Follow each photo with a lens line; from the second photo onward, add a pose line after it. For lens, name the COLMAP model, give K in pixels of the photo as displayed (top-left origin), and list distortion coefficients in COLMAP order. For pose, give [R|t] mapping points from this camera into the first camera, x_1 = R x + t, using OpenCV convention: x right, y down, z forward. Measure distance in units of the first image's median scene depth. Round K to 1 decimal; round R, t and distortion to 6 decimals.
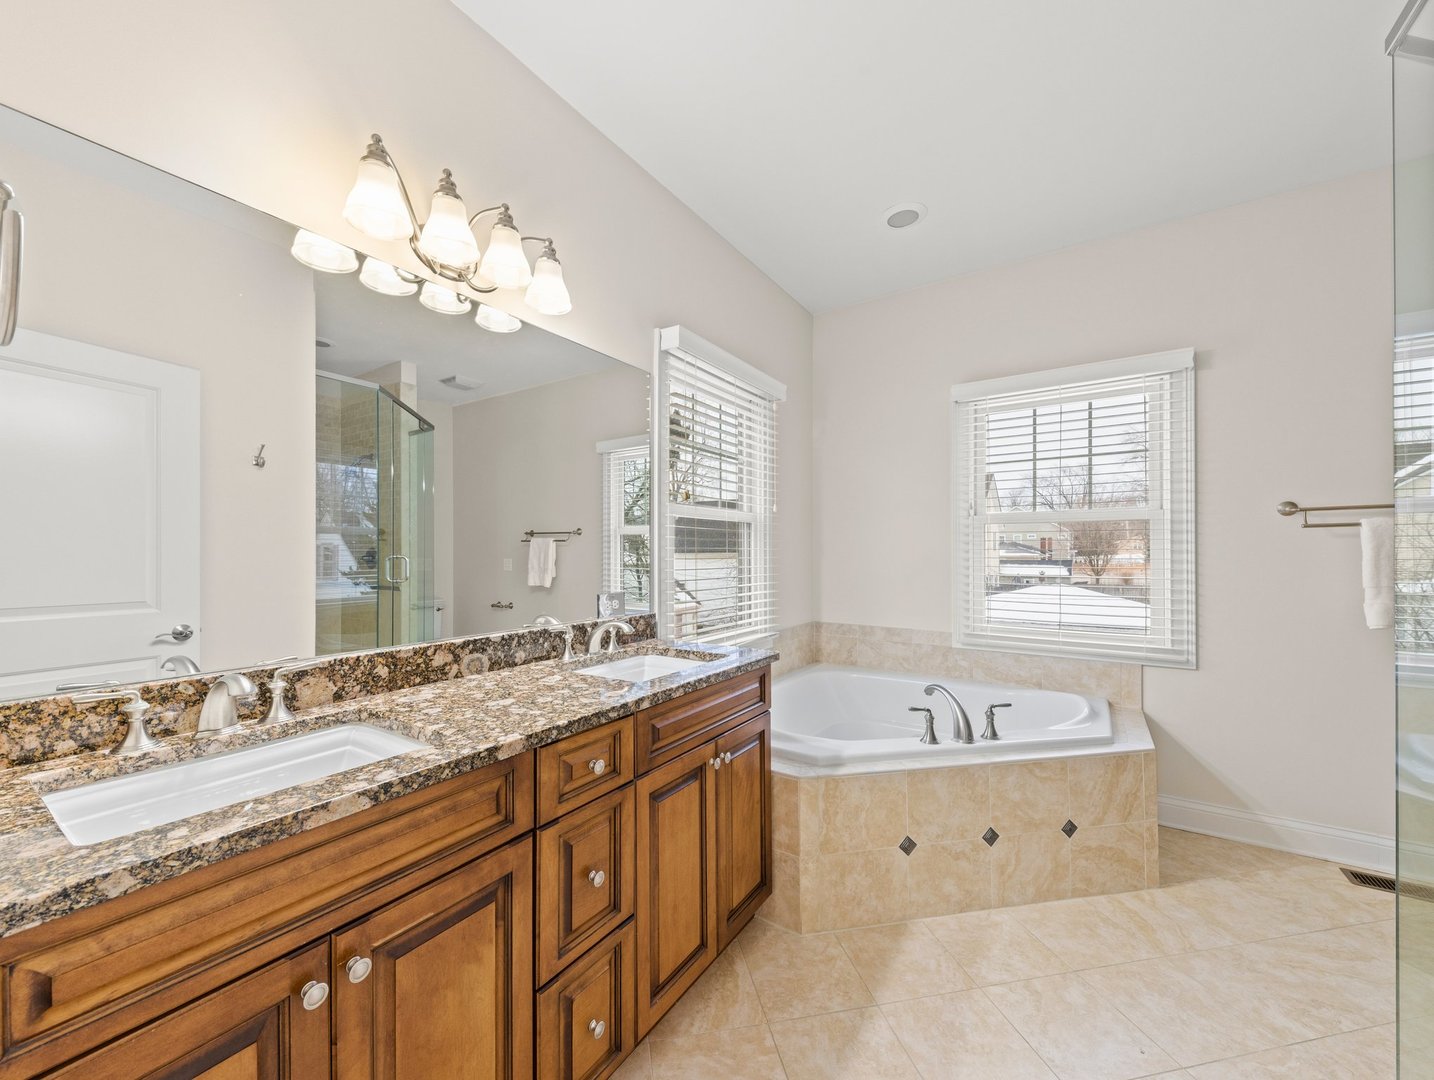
lens RADIAL K [[560.2, 0, 715.2], [0, 560.2, 545.3], [0, 0, 1]] dist [0.002861, -0.000768]
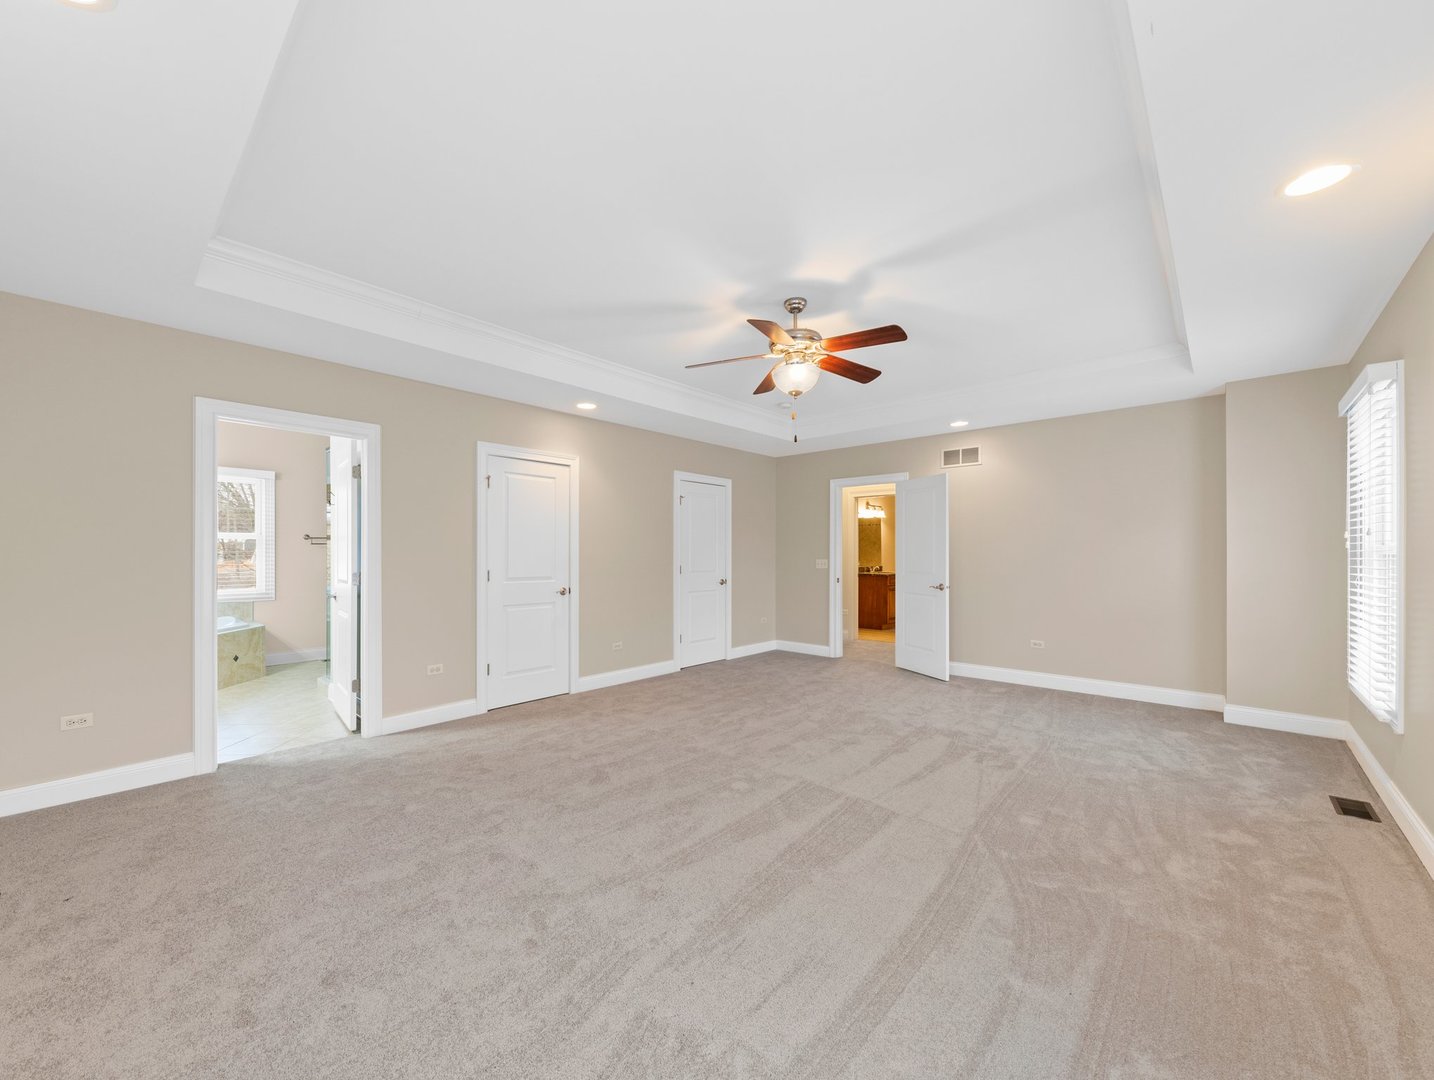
lens RADIAL K [[560.2, 0, 715.5], [0, 560.2, 545.6], [0, 0, 1]] dist [0.002861, -0.000768]
pose [[0.160143, 0.005818, 0.987077, -1.652803], [-0.007073, 0.999964, -0.004746, -0.046166], [-0.987068, -0.006222, 0.160178, -1.696230]]
